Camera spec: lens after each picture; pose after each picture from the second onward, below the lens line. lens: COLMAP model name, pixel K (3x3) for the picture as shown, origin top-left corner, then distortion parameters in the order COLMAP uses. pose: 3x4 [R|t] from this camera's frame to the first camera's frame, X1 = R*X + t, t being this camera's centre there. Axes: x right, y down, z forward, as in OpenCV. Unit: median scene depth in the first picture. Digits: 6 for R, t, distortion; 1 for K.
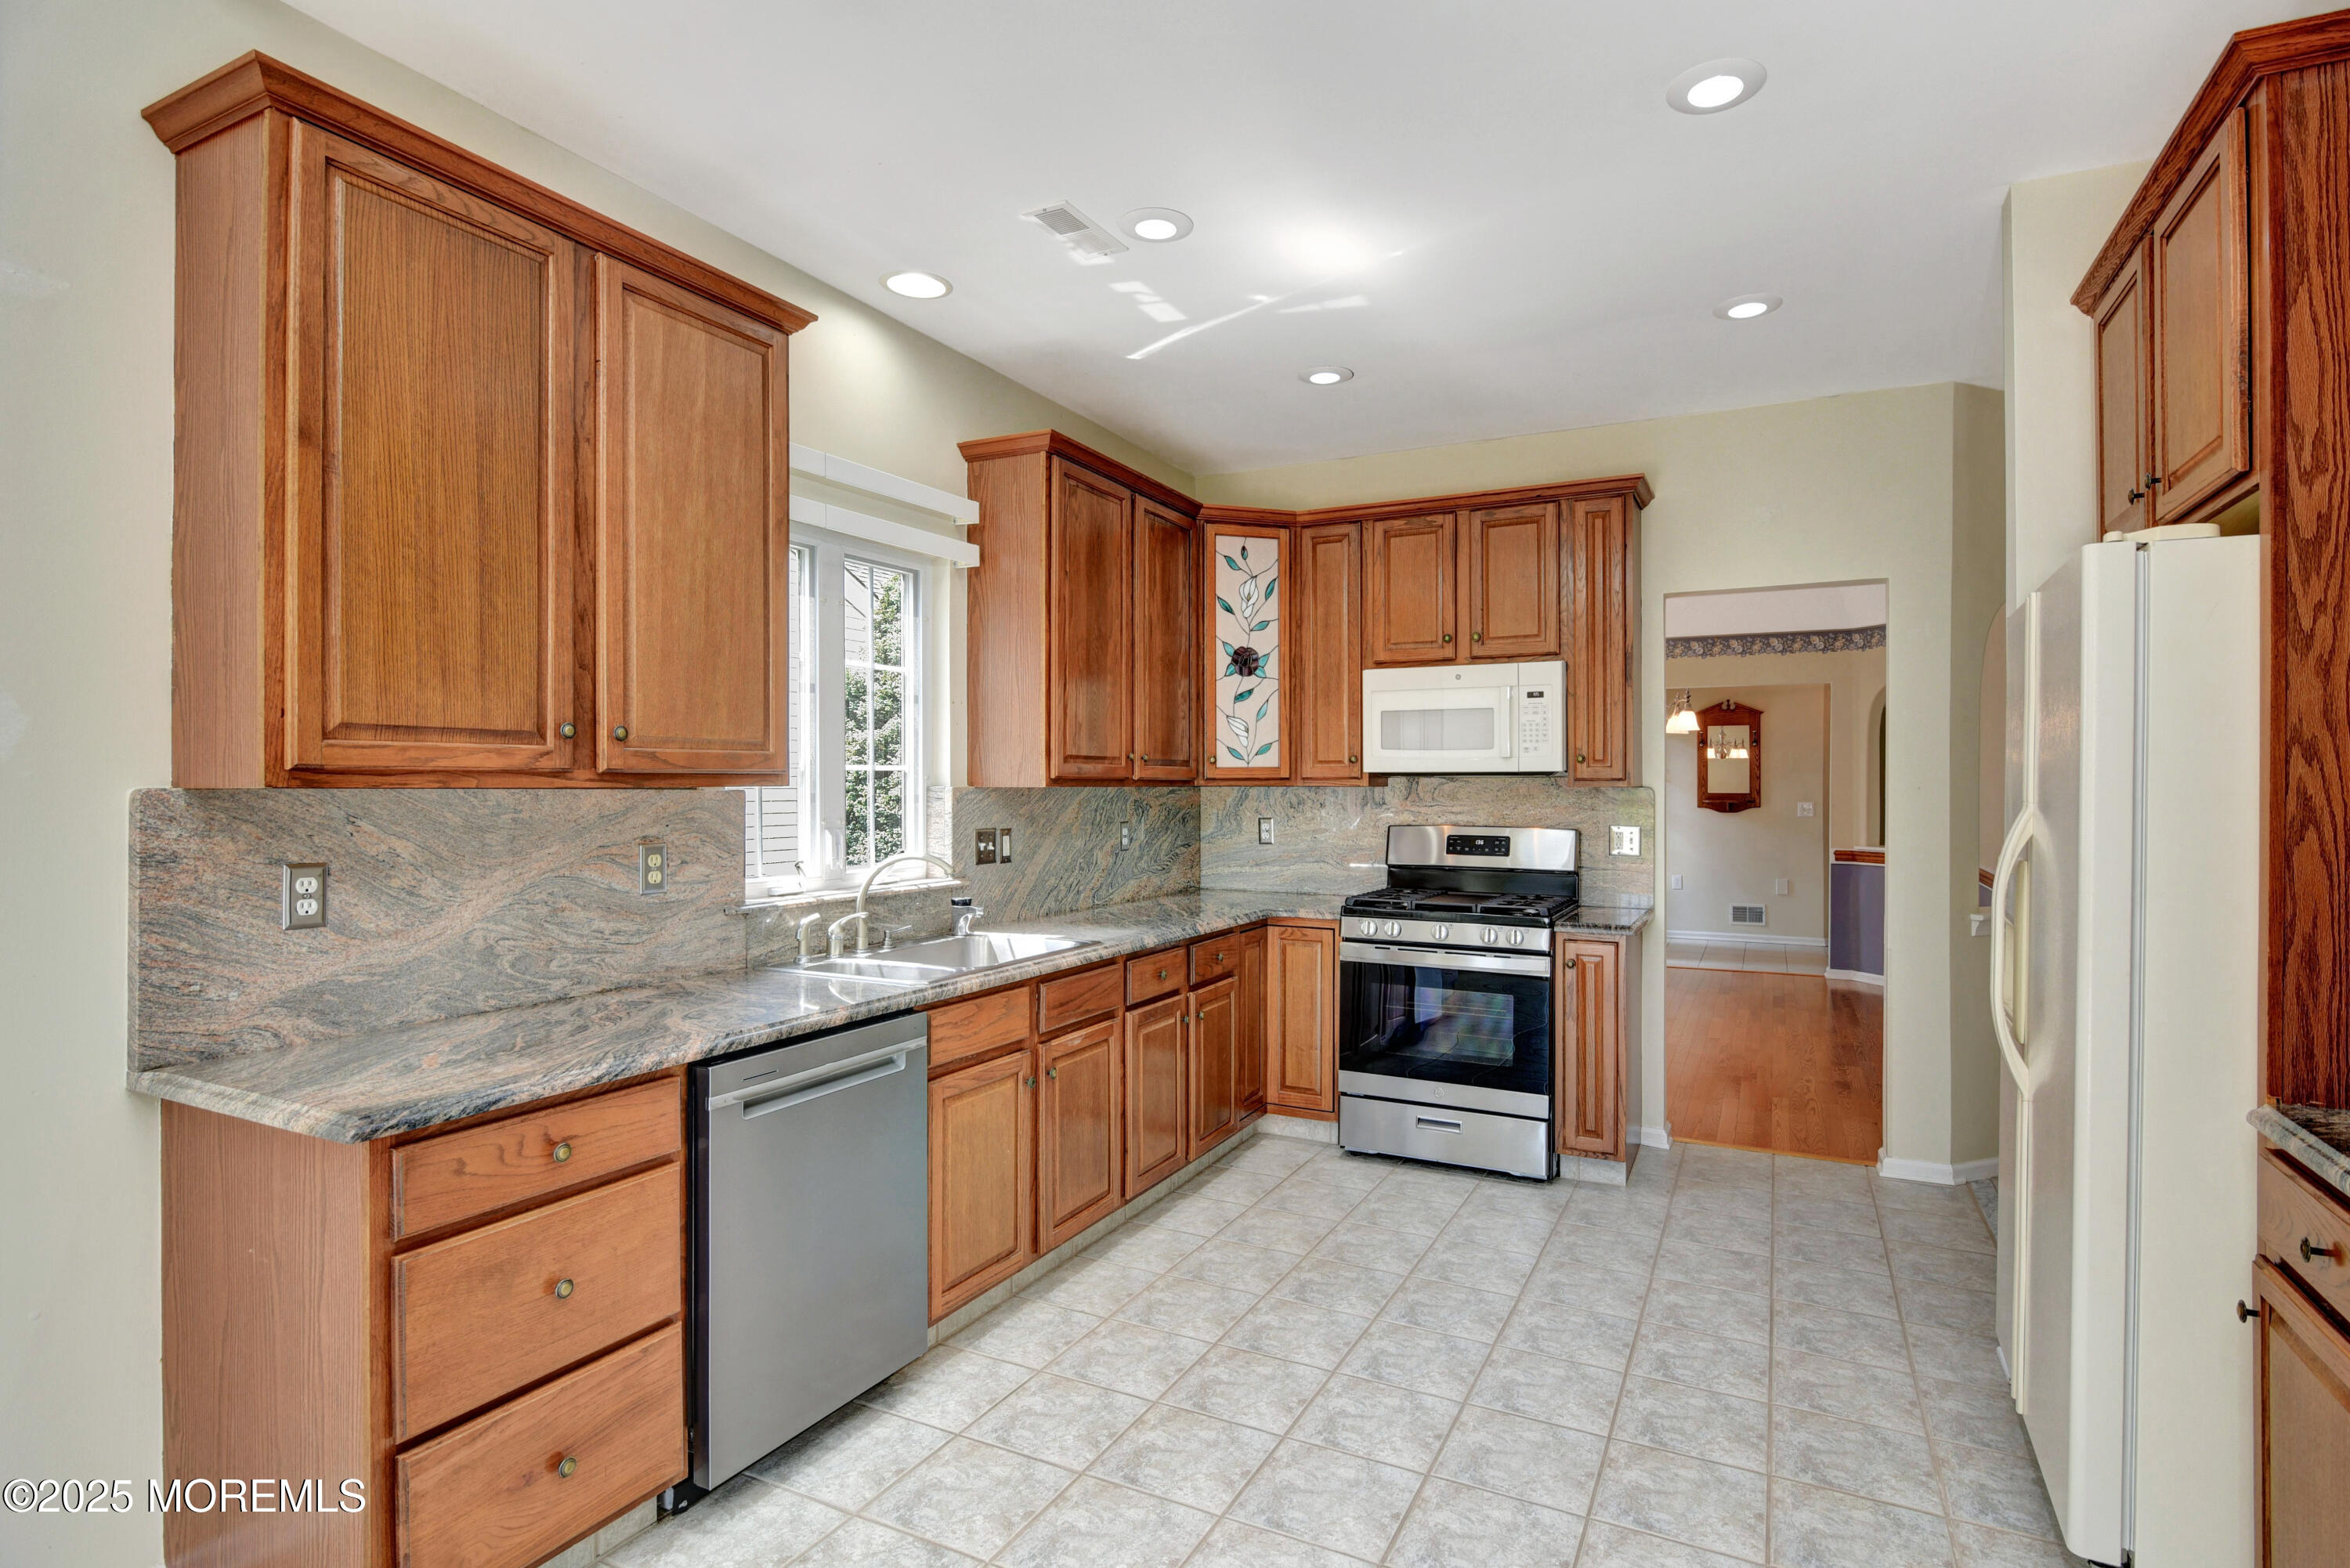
lens RADIAL K [[1172.1, 0, 1159.8], [0, 1172.1, 778.0], [0, 0, 1]] dist [-0.005883, 0.000493]
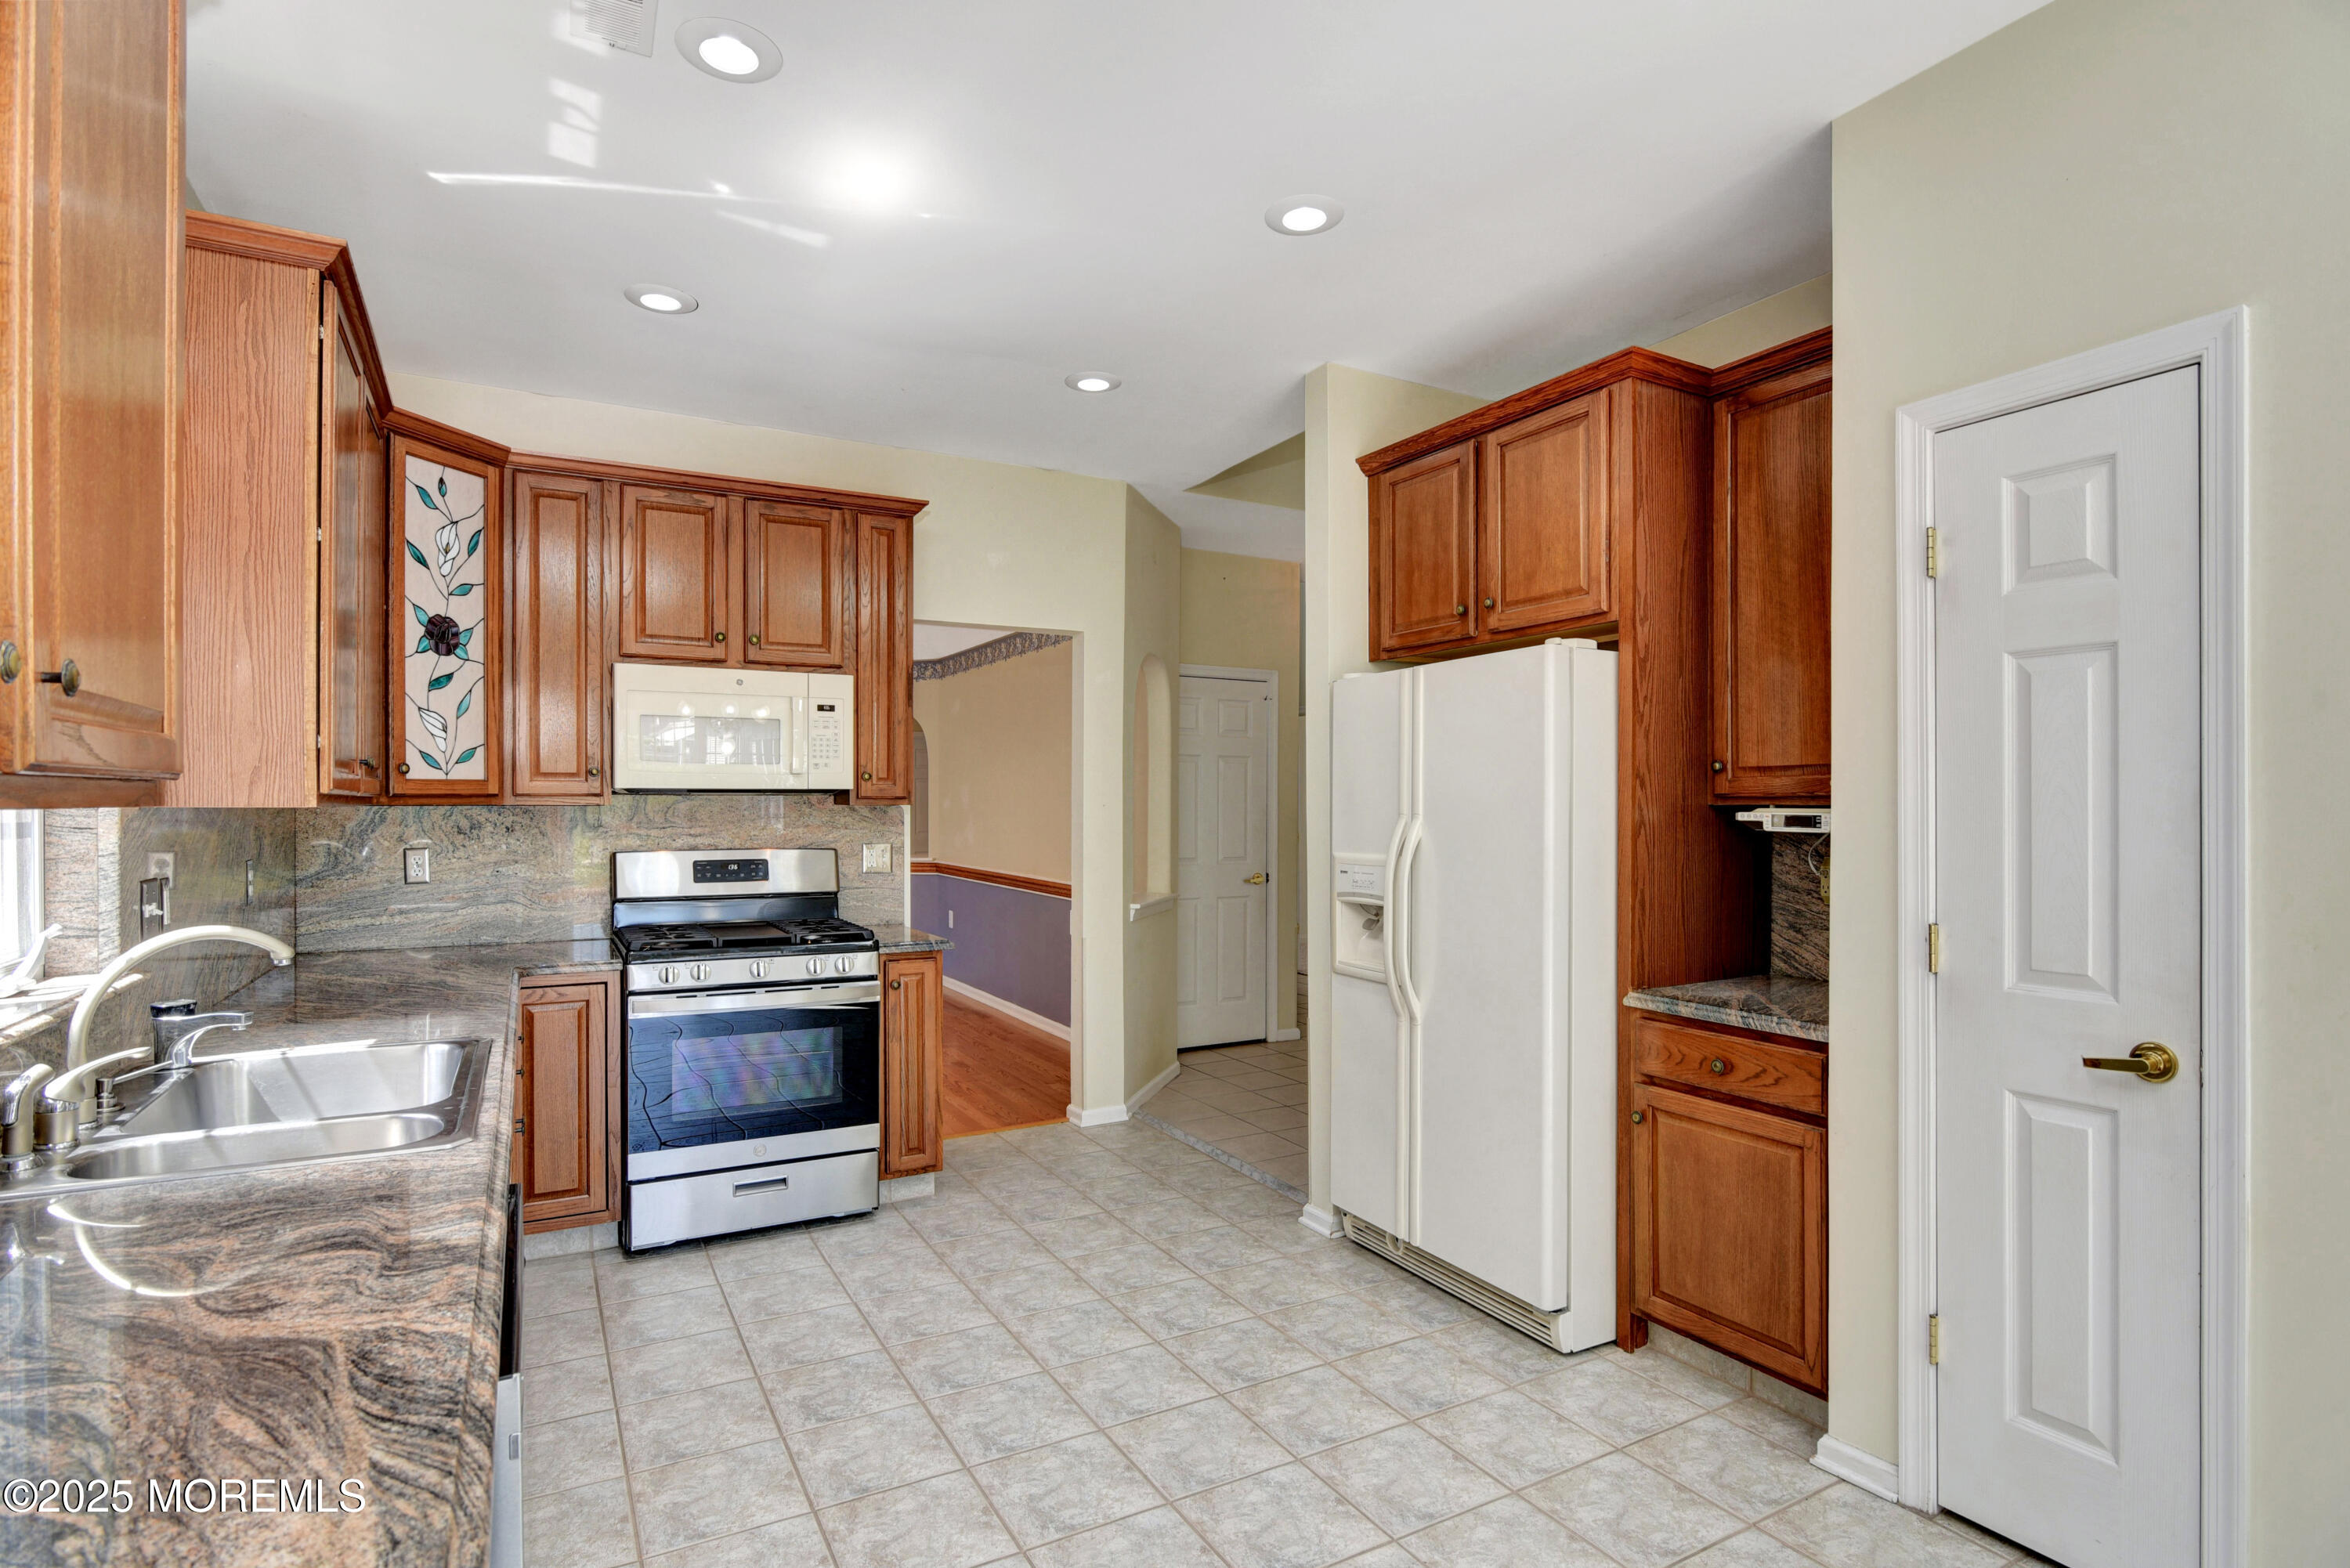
lens RADIAL K [[1172.1, 0, 1155.6], [0, 1172.1, 796.9], [0, 0, 1]] dist [-0.005883, 0.000493]
pose [[0.555334, 0.002365, 0.831624, -0.340947], [-0.003064, 0.999995, -0.000798, 0.001036], [-0.831622, -0.002105, 0.555338, 0.263480]]
